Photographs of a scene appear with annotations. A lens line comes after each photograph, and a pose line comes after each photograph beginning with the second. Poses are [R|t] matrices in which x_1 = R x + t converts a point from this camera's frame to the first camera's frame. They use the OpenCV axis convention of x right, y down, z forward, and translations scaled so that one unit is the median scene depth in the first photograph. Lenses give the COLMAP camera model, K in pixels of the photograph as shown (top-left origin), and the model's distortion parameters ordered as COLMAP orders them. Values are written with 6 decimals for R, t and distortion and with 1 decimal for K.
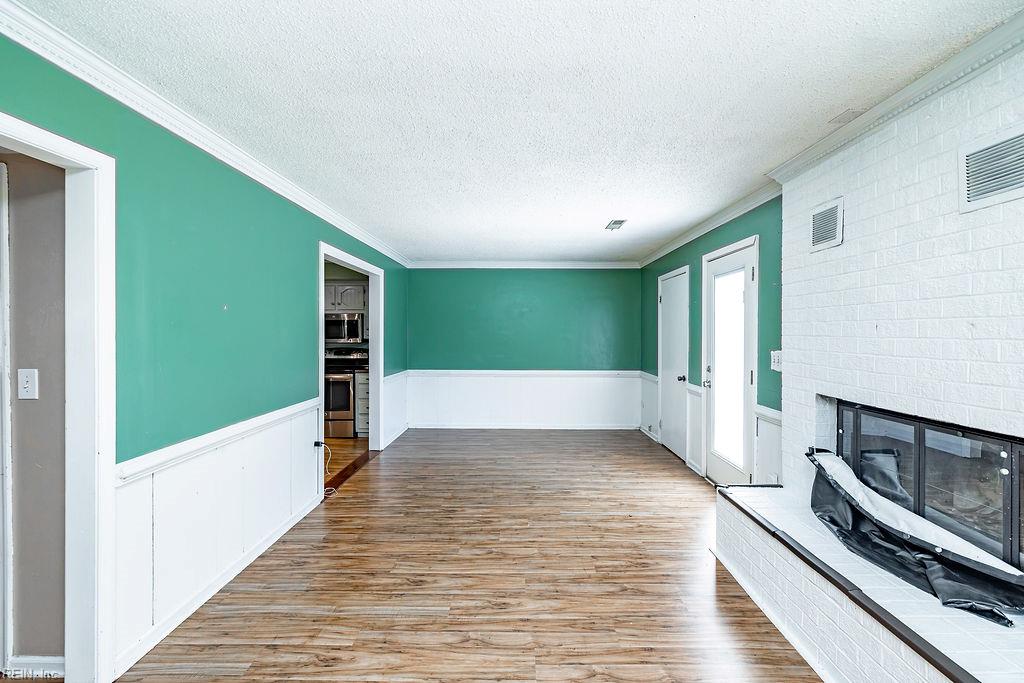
lens RADIAL K [[430.0, 0, 510.8], [0, 430.0, 334.2], [0, 0, 1]] dist [-0.000137, -0.000243]
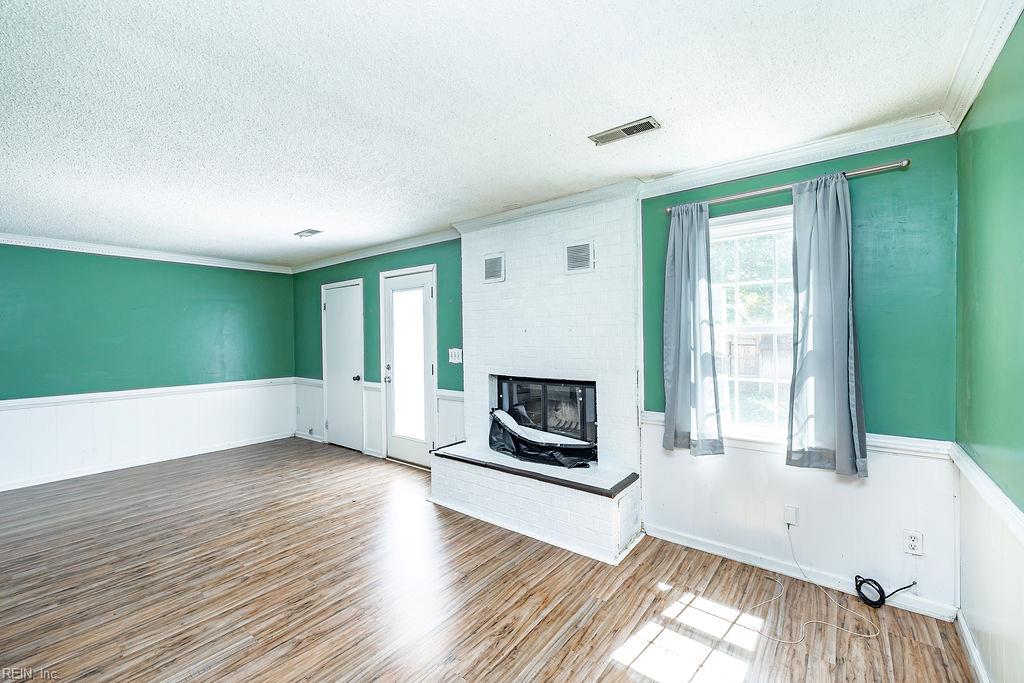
lens RADIAL K [[430.0, 0, 512.9], [0, 430.0, 338.4], [0, 0, 1]] dist [-0.000137, -0.000243]
pose [[0.601456, -0.014190, 0.798780, -0.378177], [0.018584, 0.999820, 0.003768, 0.003000], [-0.798690, 0.012578, 0.601611, -0.008684]]
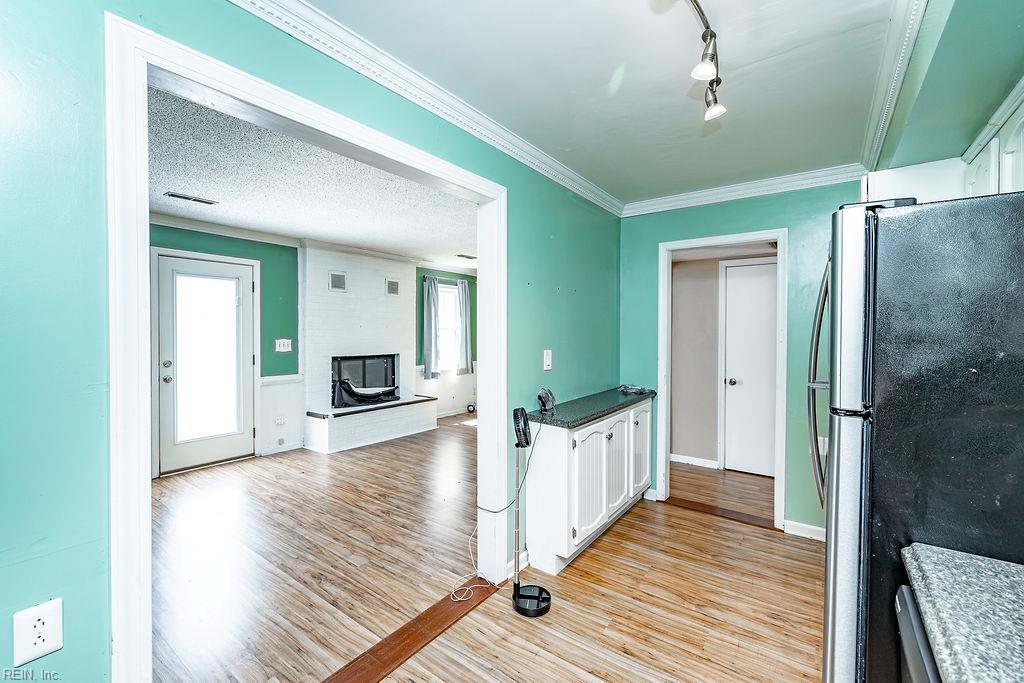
lens RADIAL K [[430.0, 0, 517.4], [0, 430.0, 335.1], [0, 0, 1]] dist [-0.000137, -0.000243]
pose [[-0.825701, -0.009562, 0.564027, -1.004700], [-0.001618, 0.999892, 0.014583, -0.002576], [-0.564105, 0.011129, -0.825628, 1.768877]]
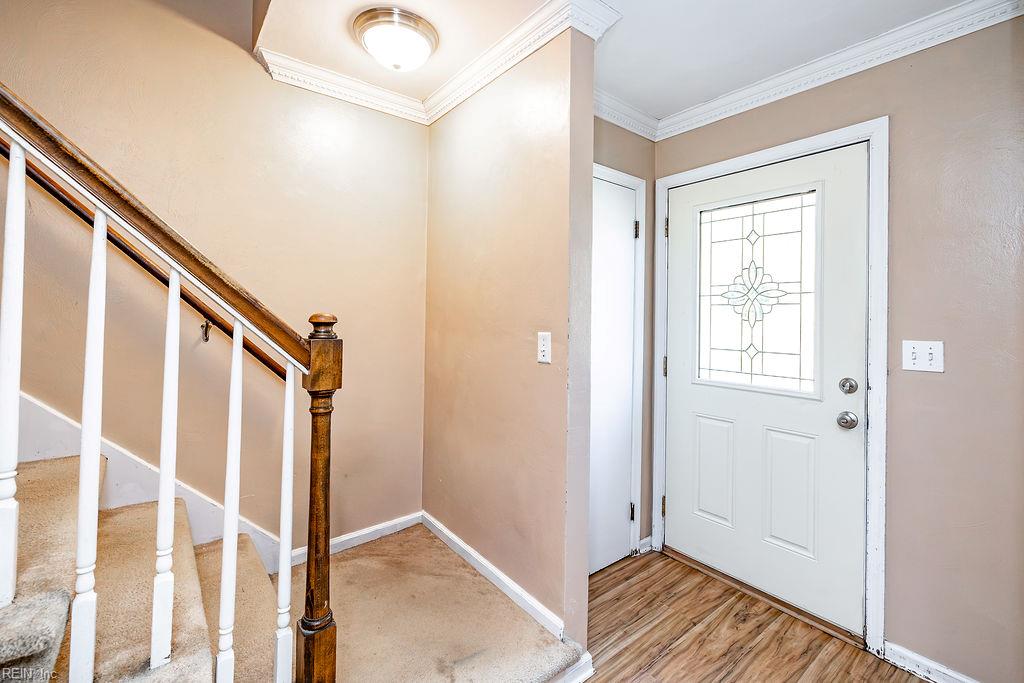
lens RADIAL K [[430.0, 0, 510.2], [0, 430.0, 338.0], [0, 0, 1]] dist [-0.000137, -0.000243]
pose [[-0.777080, 0.013774, -0.629251, 0.605054], [-0.006475, 0.999533, 0.029876, 0.011403], [0.629369, 0.027290, -0.776627, 1.291253]]
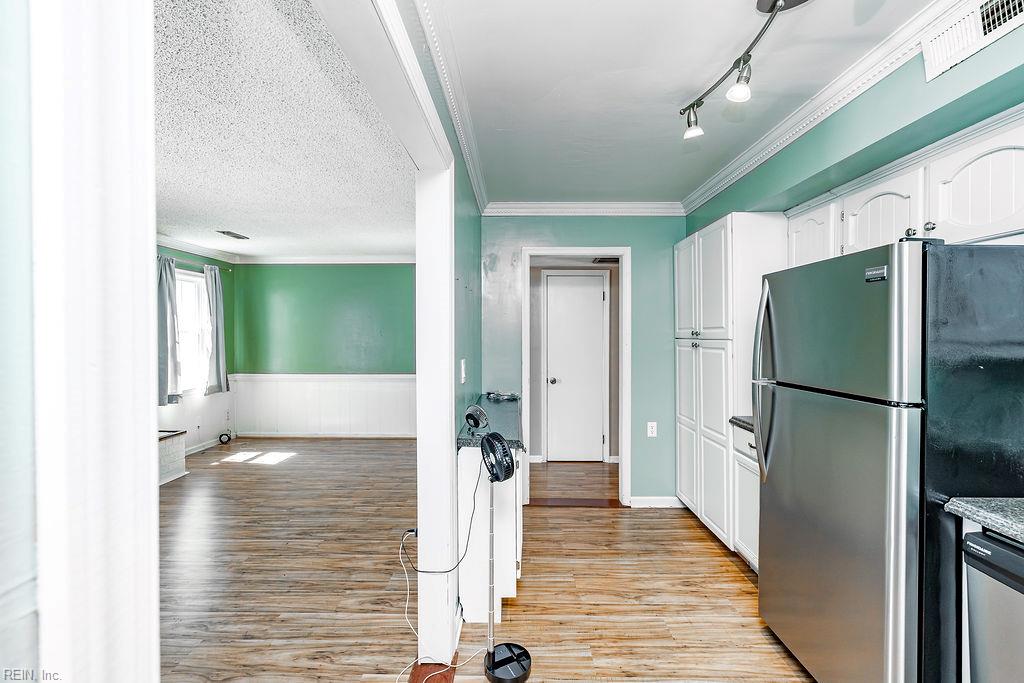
lens RADIAL K [[430.0, 0, 517.8], [0, 430.0, 336.2], [0, 0, 1]] dist [-0.000137, -0.000243]
pose [[-0.999763, -0.002789, -0.021593, -0.629753], [-0.003028, 0.999934, 0.011048, -0.007689], [0.021560, 0.011111, -0.999706, 1.754901]]
